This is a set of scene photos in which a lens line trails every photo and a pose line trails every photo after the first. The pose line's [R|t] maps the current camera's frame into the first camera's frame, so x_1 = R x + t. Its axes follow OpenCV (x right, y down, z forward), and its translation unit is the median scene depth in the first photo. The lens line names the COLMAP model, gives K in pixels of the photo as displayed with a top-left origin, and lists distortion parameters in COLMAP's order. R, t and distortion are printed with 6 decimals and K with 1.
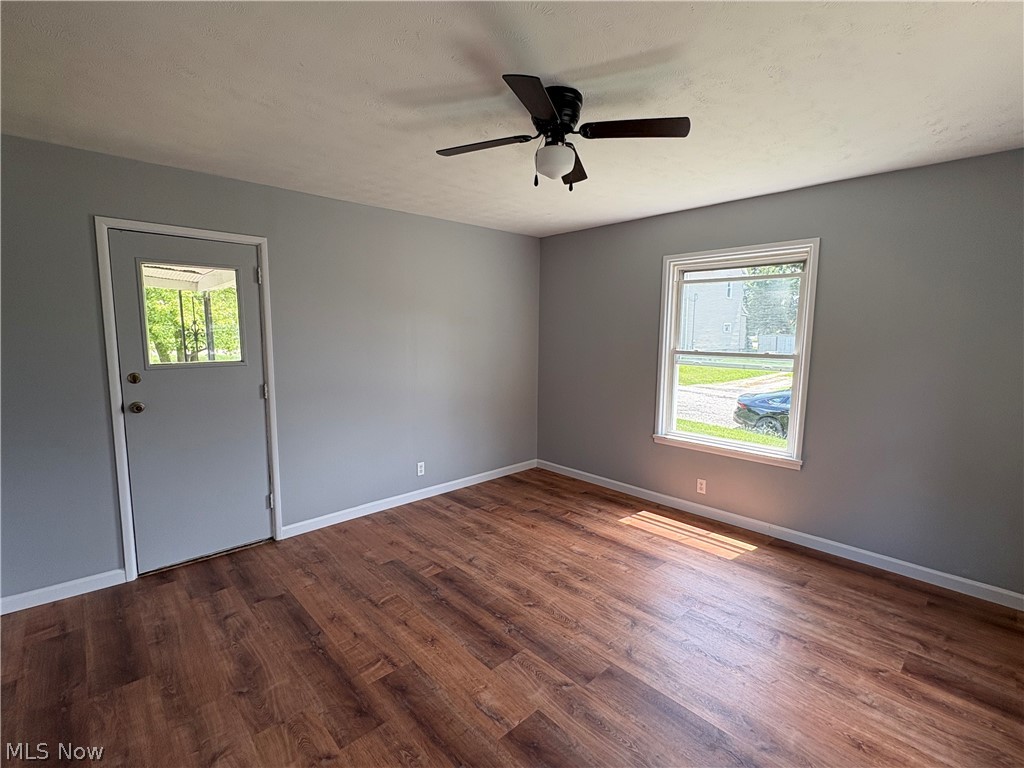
lens RADIAL K [[481.6, 0, 512.1], [0, 481.6, 388.0], [0, 0, 1]] dist [-0.000121, -0.000135]
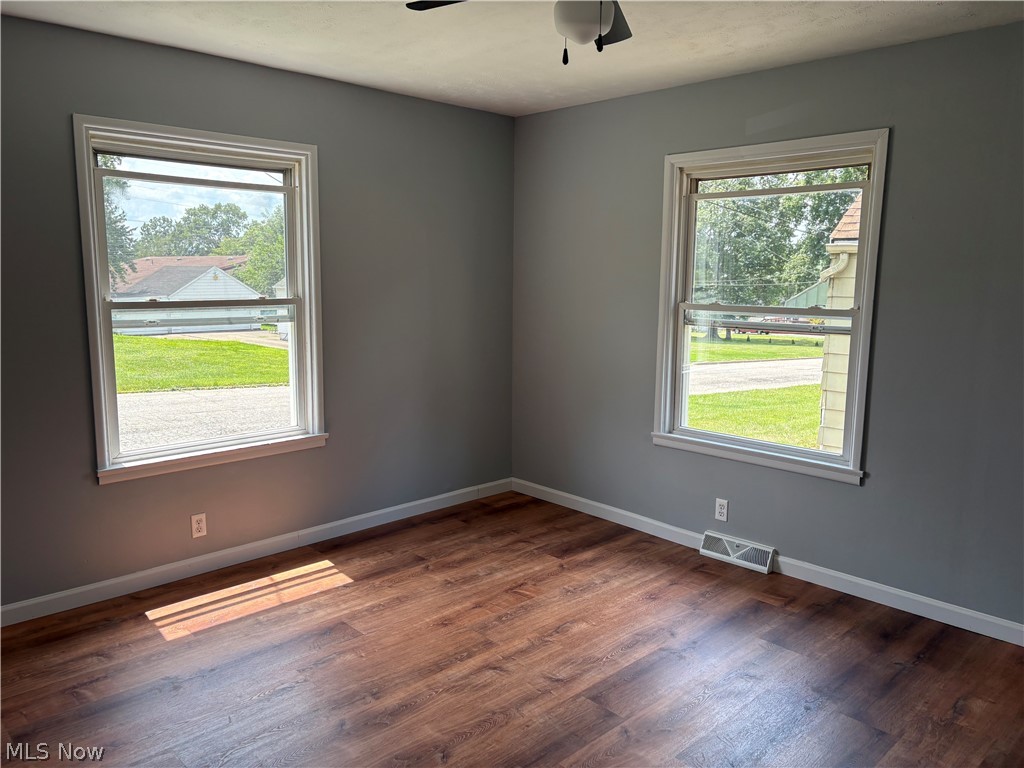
lens RADIAL K [[771.9, 0, 512.0], [0, 771.9, 384.0], [0, 0, 1]] dist [0.001868, 0.000027]
pose [[-0.004549, -0.159820, 0.987136, -0.649975], [0.124313, 0.979398, 0.159140, -0.090222], [-0.992233, 0.123438, 0.015413, 0.707177]]
